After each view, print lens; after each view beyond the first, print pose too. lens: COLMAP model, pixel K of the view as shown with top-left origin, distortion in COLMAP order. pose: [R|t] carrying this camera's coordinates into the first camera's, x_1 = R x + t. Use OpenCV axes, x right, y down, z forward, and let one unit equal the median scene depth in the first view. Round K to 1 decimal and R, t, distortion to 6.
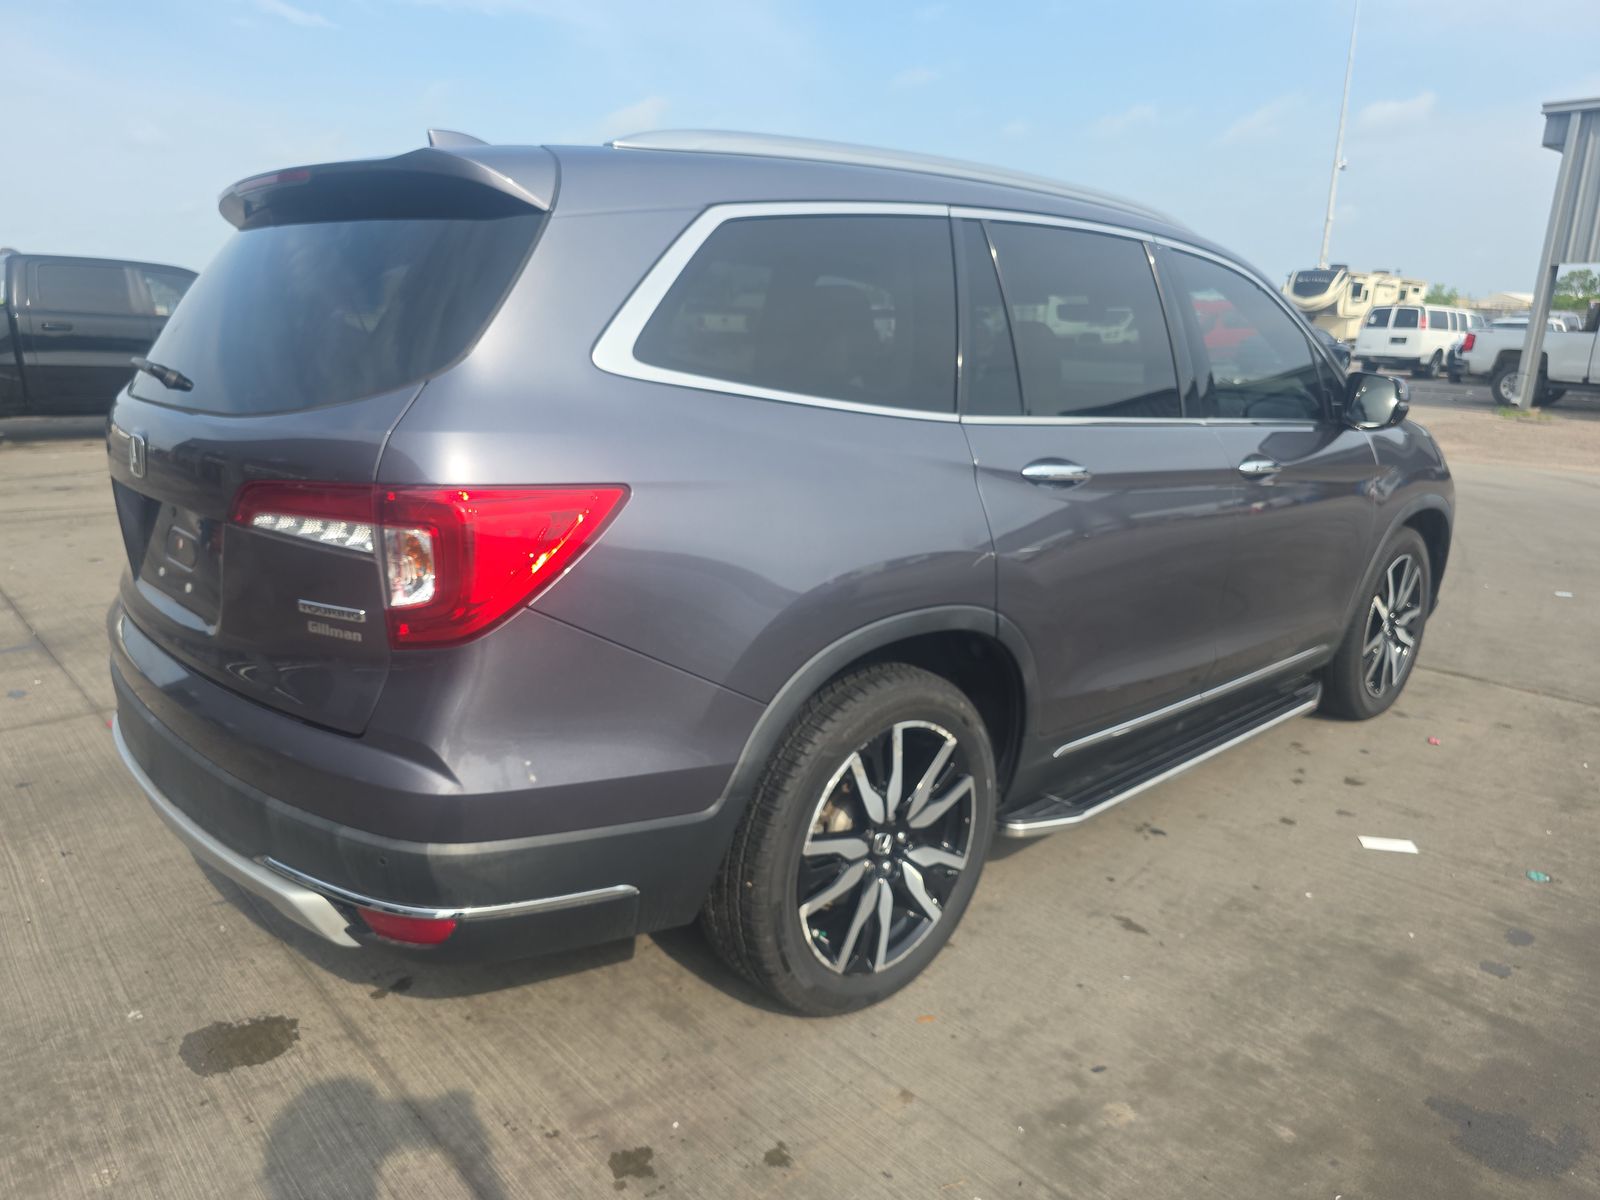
lens RADIAL K [[1092.7, 0, 800.0], [0, 1092.7, 600.0], [0, 0, 1]] dist [0.000835, -0.000741]
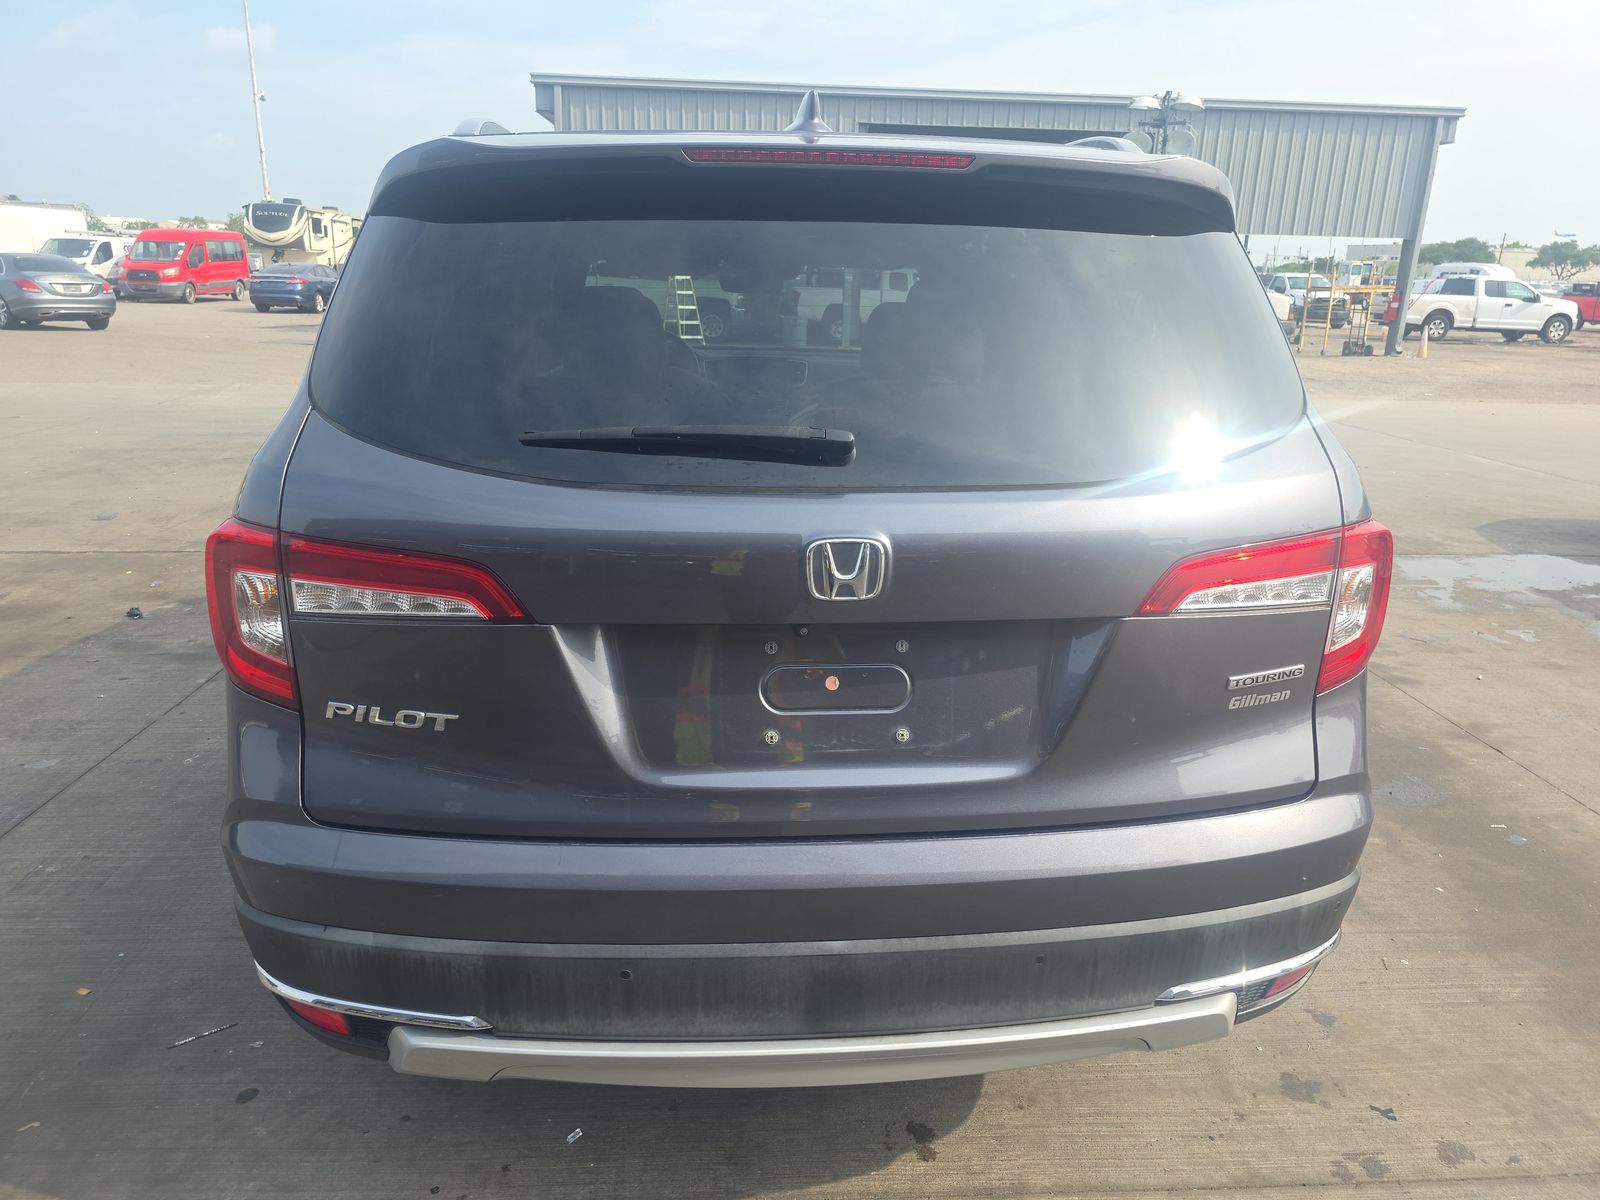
lens RADIAL K [[1077.2, 0, 800.0], [0, 1077.2, 600.0], [0, 0, 1]] dist [0.000262, -0.000561]
pose [[0.622397, -0.225760, 0.749436, -0.124965], [0.179339, 0.973160, 0.144216, -0.023799], [-0.761879, 0.044644, 0.646179, 0.068296]]
